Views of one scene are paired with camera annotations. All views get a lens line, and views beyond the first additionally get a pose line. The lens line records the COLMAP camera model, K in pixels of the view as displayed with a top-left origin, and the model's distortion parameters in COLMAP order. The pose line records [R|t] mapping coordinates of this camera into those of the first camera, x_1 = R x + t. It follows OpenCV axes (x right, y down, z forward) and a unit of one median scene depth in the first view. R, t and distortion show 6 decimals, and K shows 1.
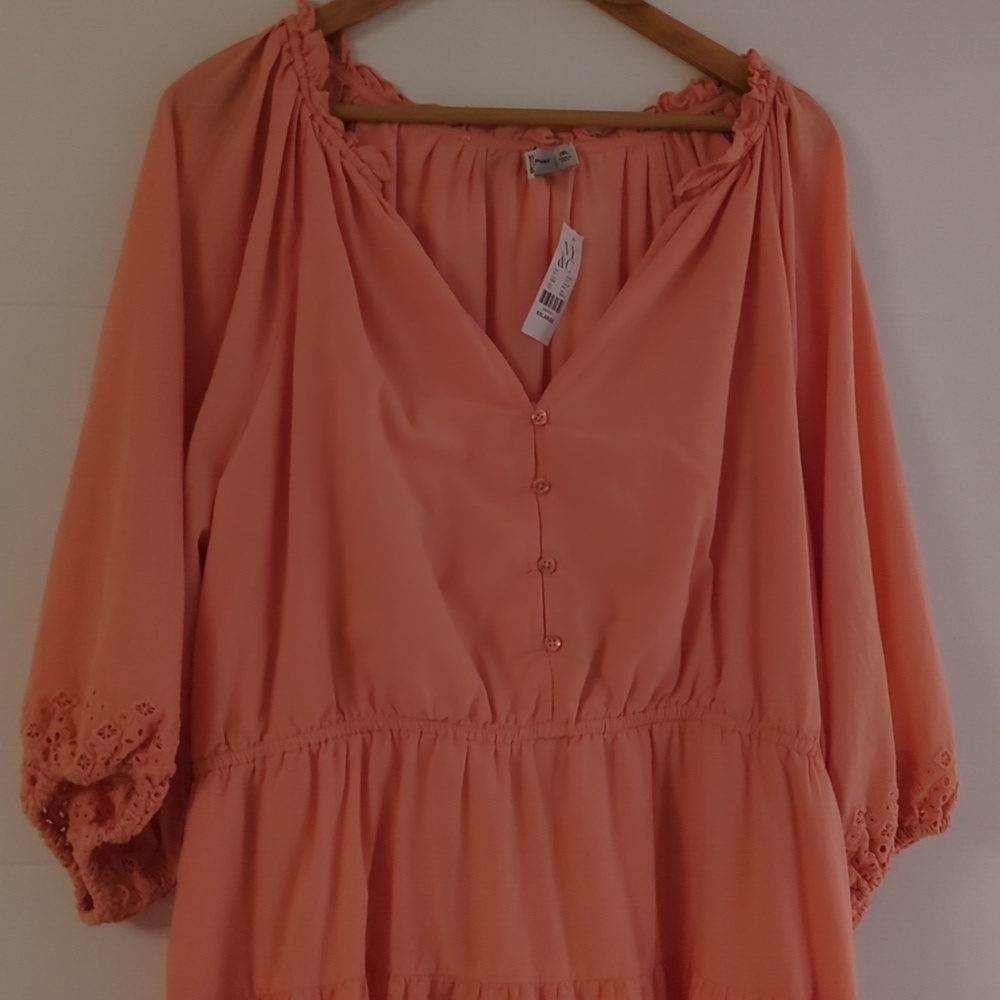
lens RADIAL K [[1698.0, 0, 489.0], [0, 1698.0, 499.7], [0, 0, 1]] dist [0.064834, -0.087661]
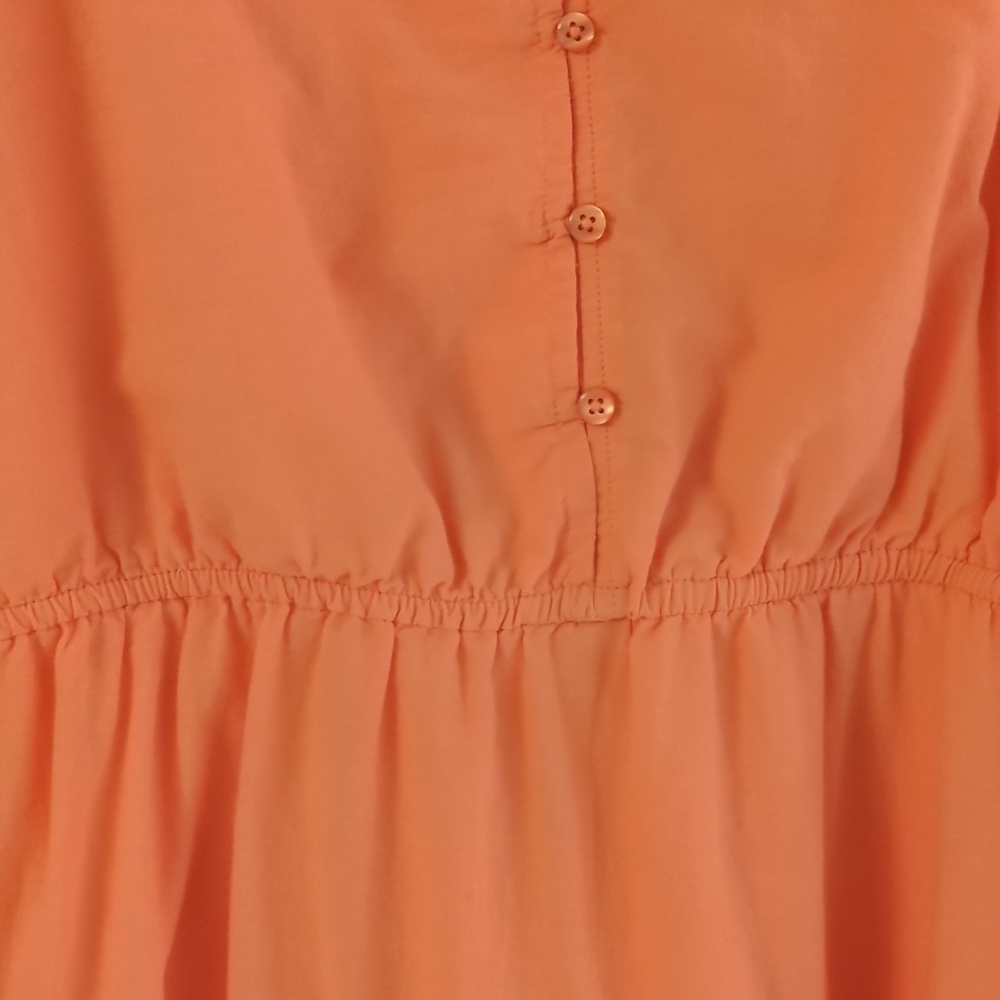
lens RADIAL K [[1698.0, 0, 489.0], [0, 1698.0, 499.7], [0, 0, 1]] dist [0.064834, -0.087661]
pose [[0.991315, 0.018858, -0.130150, 0.068185], [0.001585, 0.987880, 0.155213, 0.041803], [0.131500, -0.154071, 0.979270, 0.582387]]
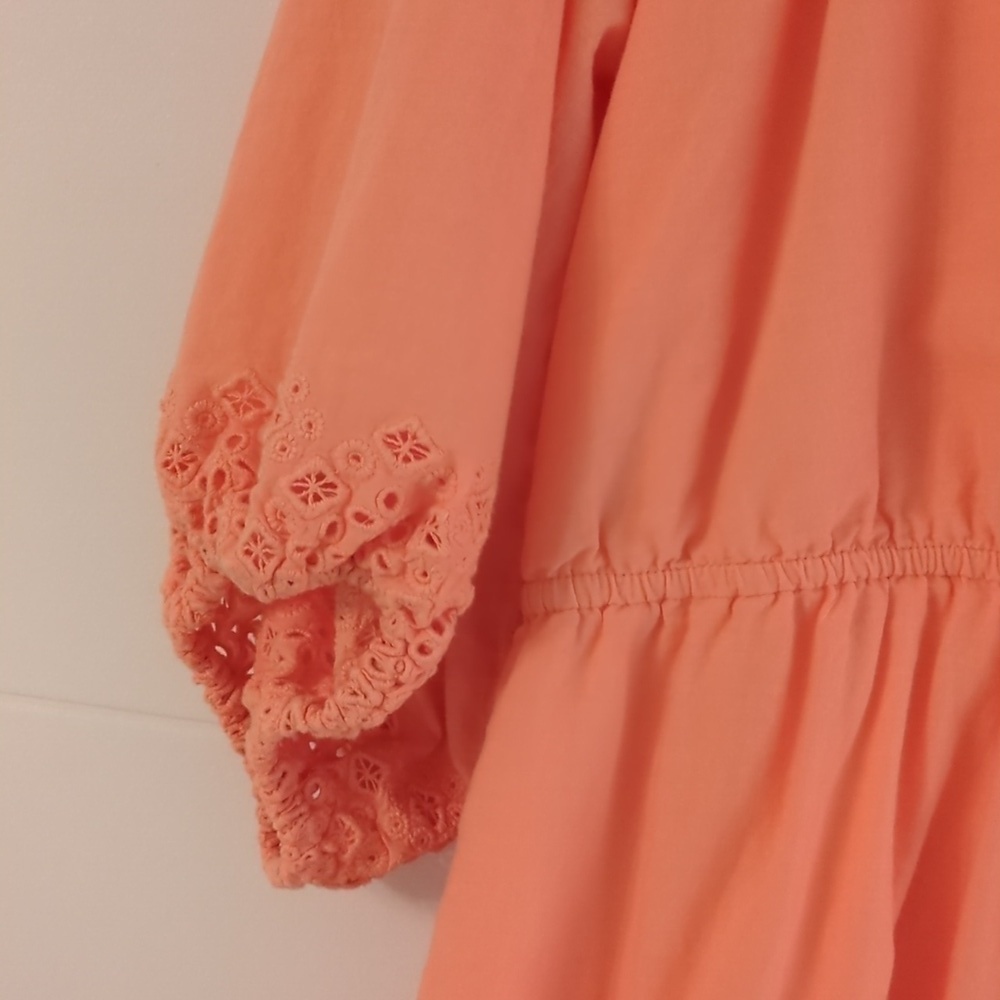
lens RADIAL K [[1698.0, 0, 489.0], [0, 1698.0, 499.7], [0, 0, 1]] dist [0.064834, -0.087661]
pose [[0.951042, 0.151440, -0.269416, -0.068570], [-0.109213, 0.980156, 0.165427, 0.062672], [0.289122, -0.127904, 0.948709, 0.585759]]
